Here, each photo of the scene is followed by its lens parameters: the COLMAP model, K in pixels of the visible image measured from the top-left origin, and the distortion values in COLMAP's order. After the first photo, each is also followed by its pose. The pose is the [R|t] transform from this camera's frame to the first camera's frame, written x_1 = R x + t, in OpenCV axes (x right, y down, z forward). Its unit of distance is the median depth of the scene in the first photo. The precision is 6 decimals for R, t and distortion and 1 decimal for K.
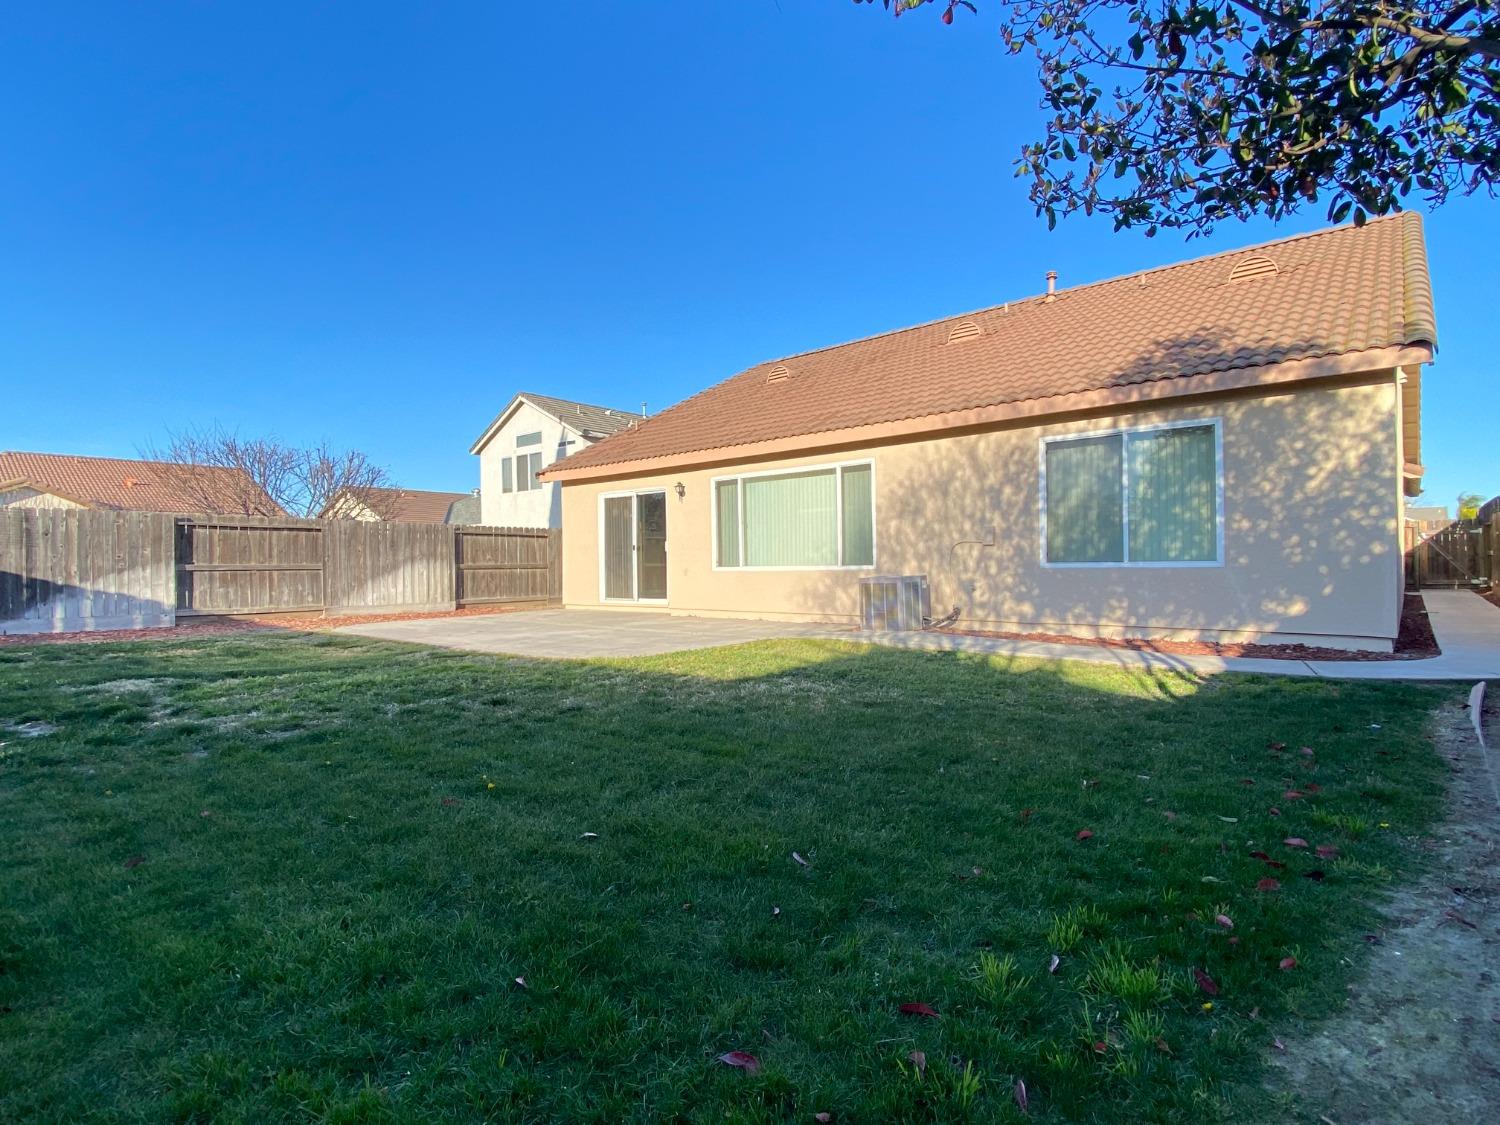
lens RADIAL K [[767.1, 0, 750.0], [0, 767.1, 562.5], [0, 0, 1]] dist [0.030277, -0.001008]
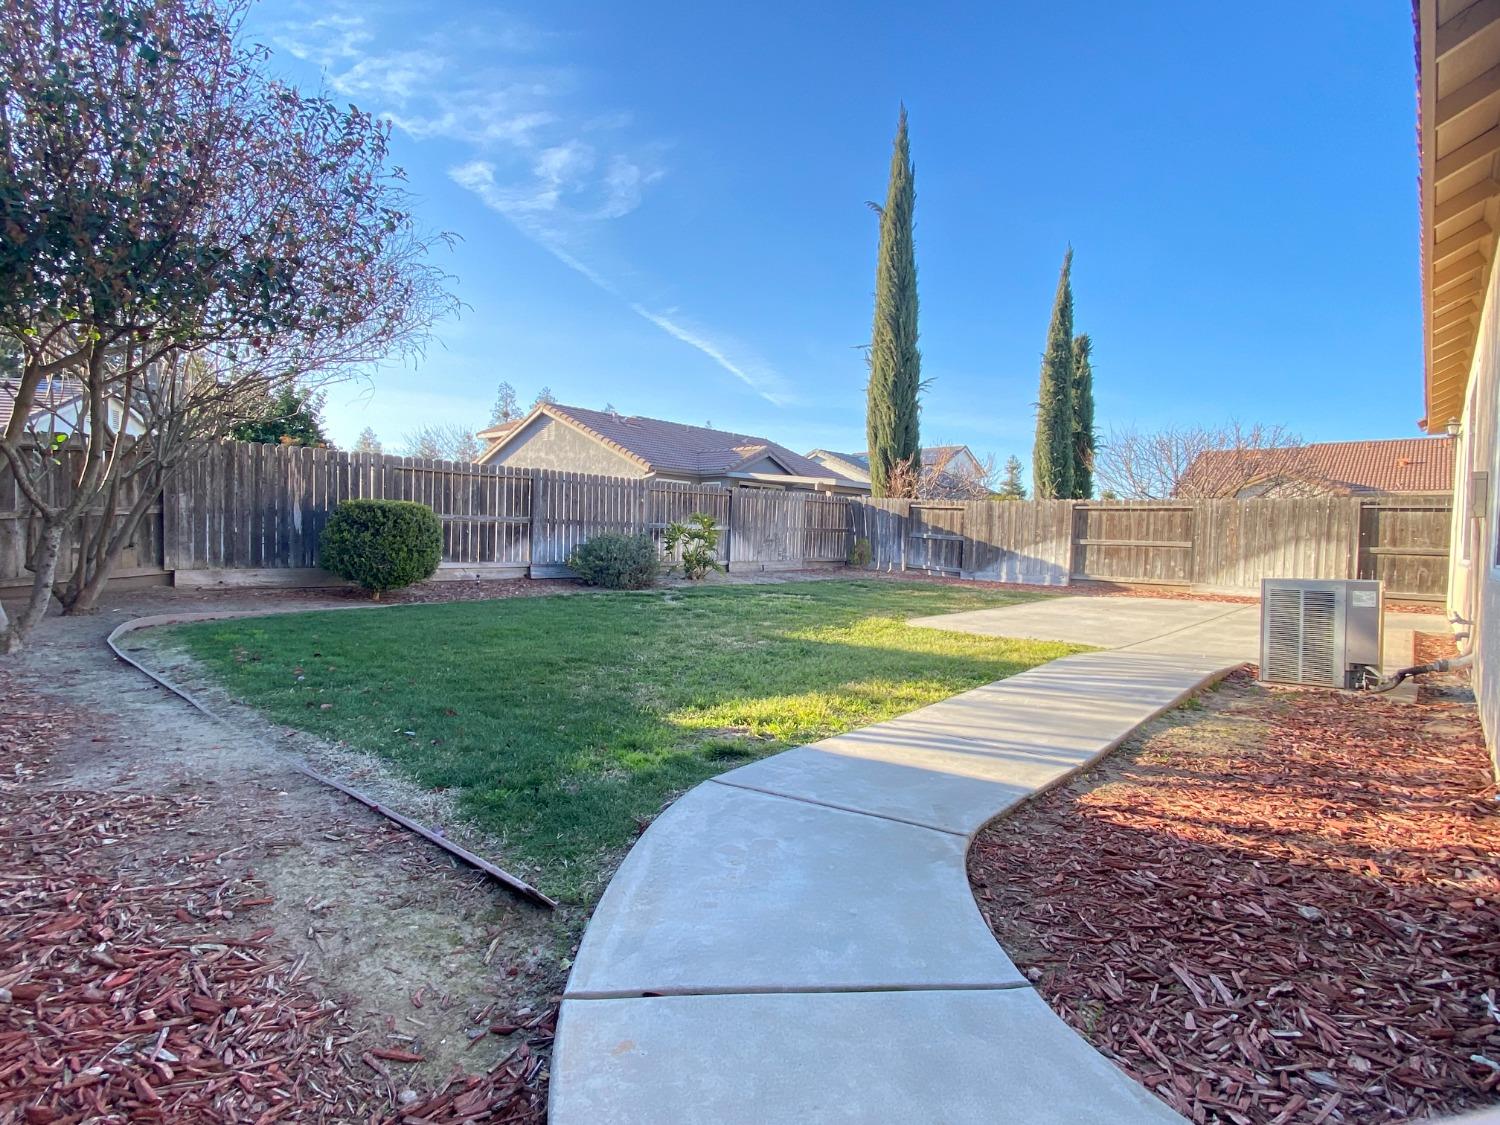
lens RADIAL K [[767.1, 0, 750.0], [0, 767.1, 562.5], [0, 0, 1]] dist [0.030277, -0.001008]
pose [[-0.017046, 0.046470, -0.998774, 0.549183], [-0.021929, 0.998662, 0.046839, -0.007021], [0.999614, 0.022701, -0.016004, 0.461417]]
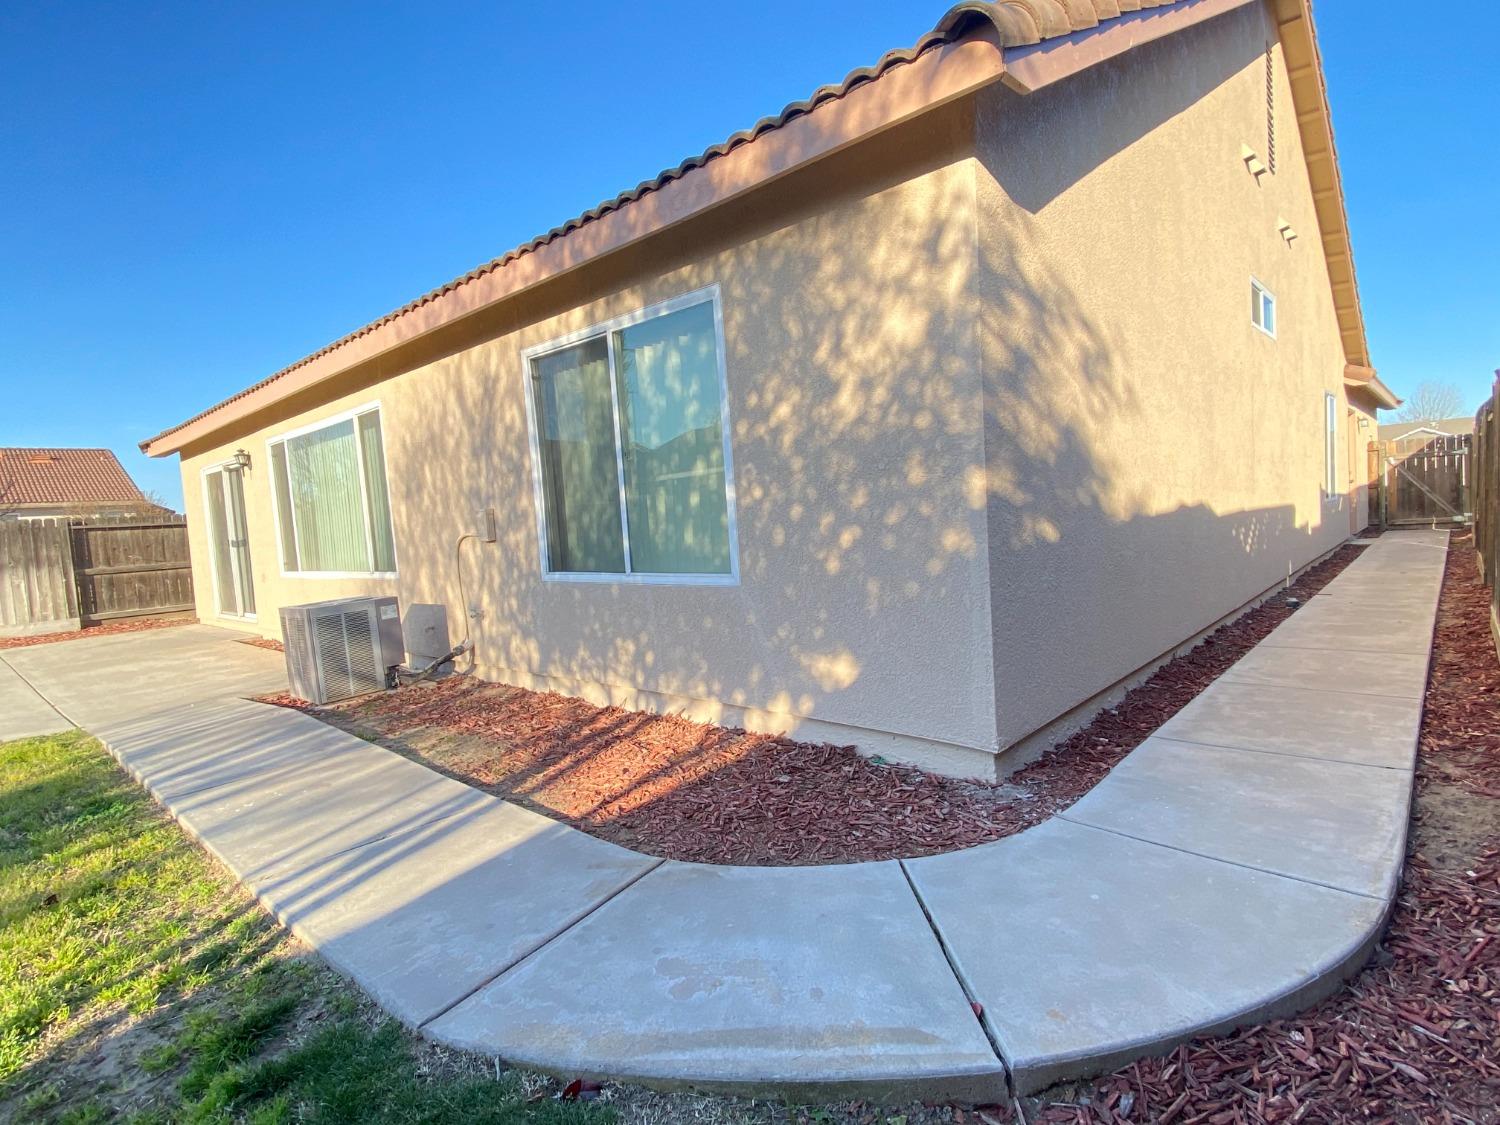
lens RADIAL K [[767.1, 0, 750.0], [0, 767.1, 562.5], [0, 0, 1]] dist [0.030277, -0.001008]
pose [[0.997666, -0.048303, -0.048264, 0.402600], [0.051464, 0.996455, 0.066554, -0.027246], [0.044878, -0.068882, 0.996615, 0.309488]]
